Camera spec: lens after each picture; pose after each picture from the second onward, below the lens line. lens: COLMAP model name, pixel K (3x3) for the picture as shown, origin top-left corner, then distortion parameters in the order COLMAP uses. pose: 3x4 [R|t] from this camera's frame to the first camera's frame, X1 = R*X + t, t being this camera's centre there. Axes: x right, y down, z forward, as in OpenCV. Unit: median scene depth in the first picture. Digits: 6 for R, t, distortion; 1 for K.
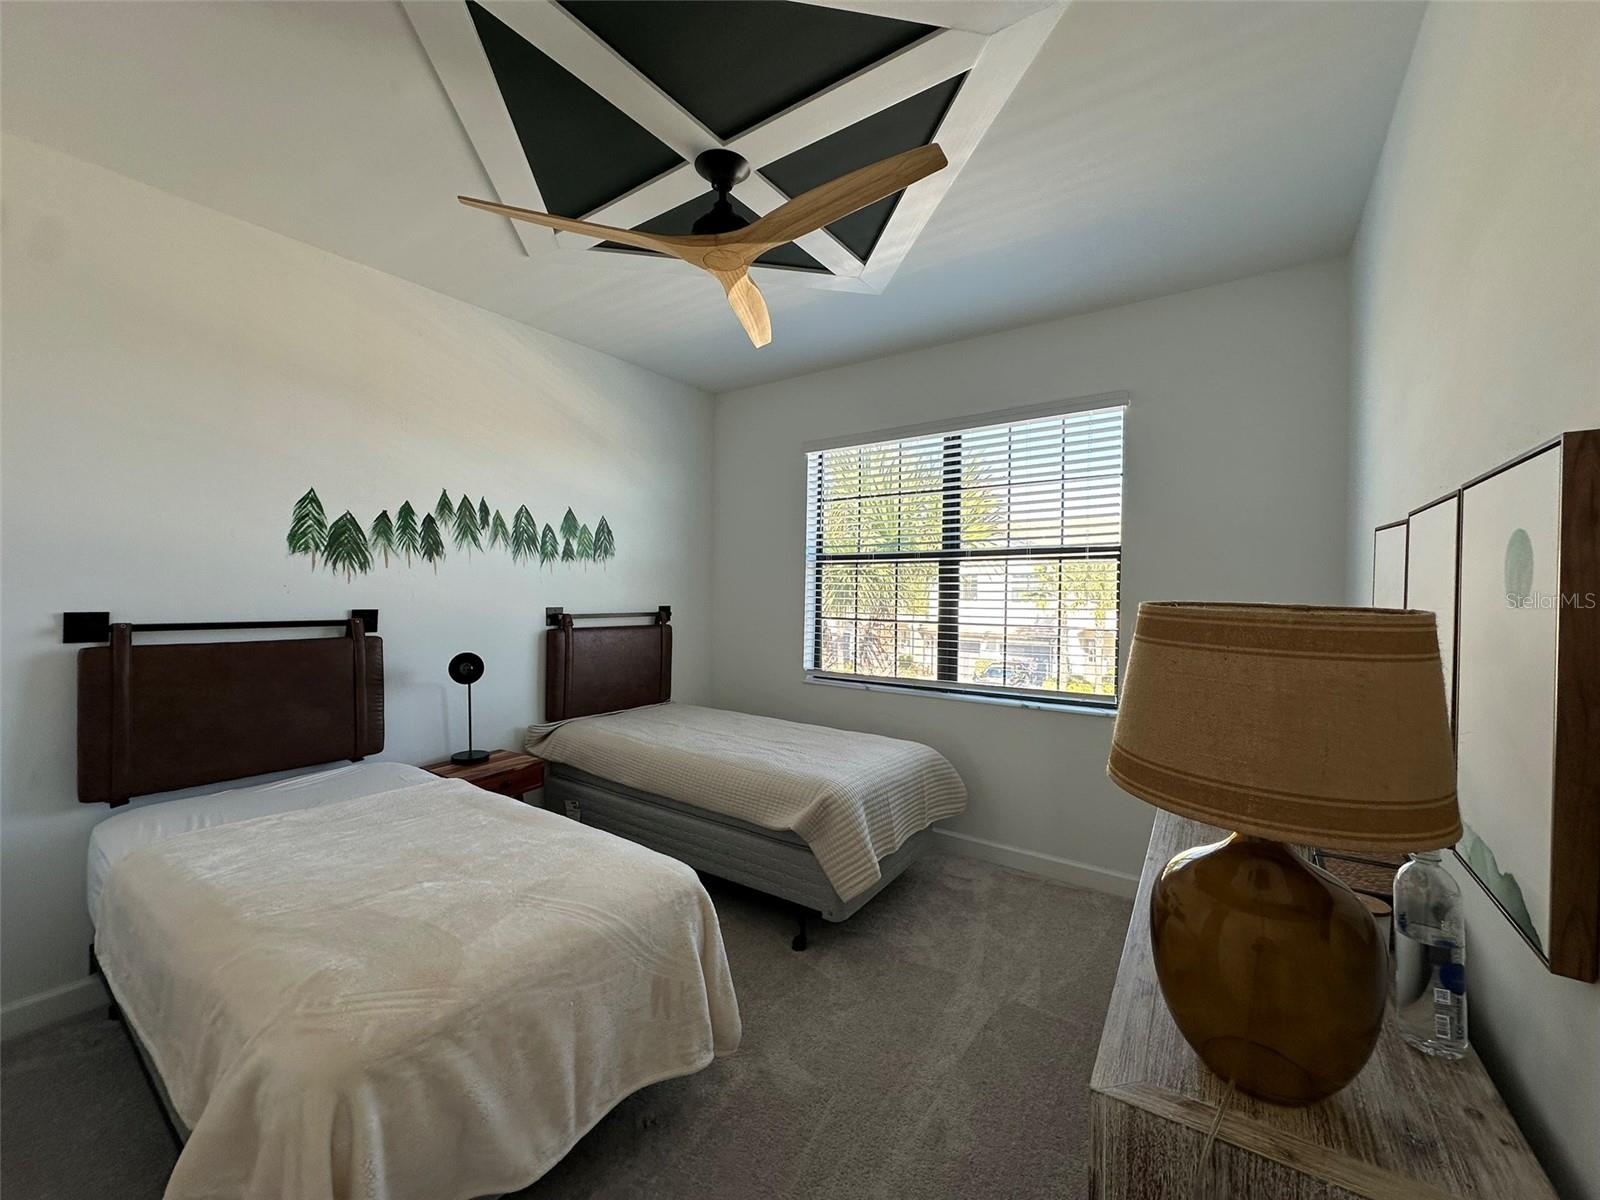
lens RADIAL K [[637.1, 0, 793.8], [0, 637.1, 599.4], [0, 0, 1]] dist [-0.007209, 0.000164]
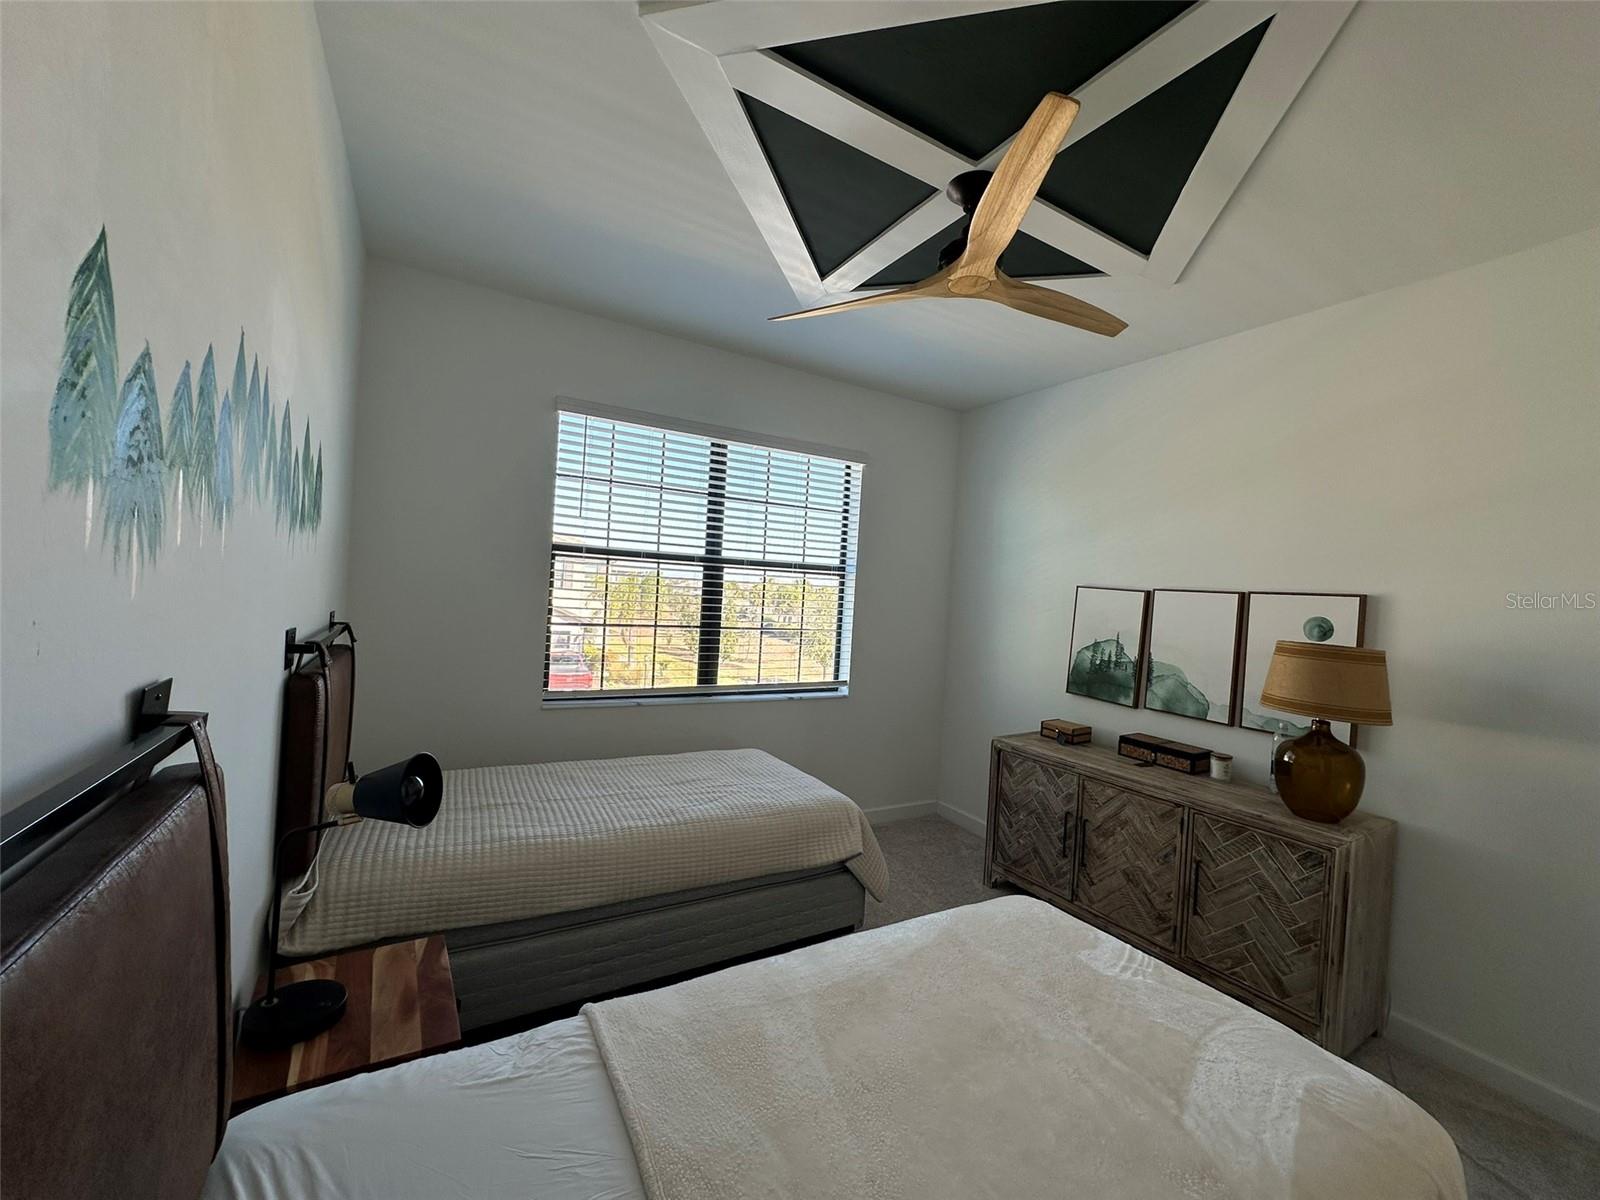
lens RADIAL K [[637.1, 0, 797.6], [0, 637.1, 599.9], [0, 0, 1]] dist [-0.007209, 0.000164]
pose [[0.418235, 0.001444, 0.908338, -0.623934], [-0.038518, 0.999127, 0.016146, -0.029379], [-0.907522, -0.041740, 0.417926, 0.457661]]
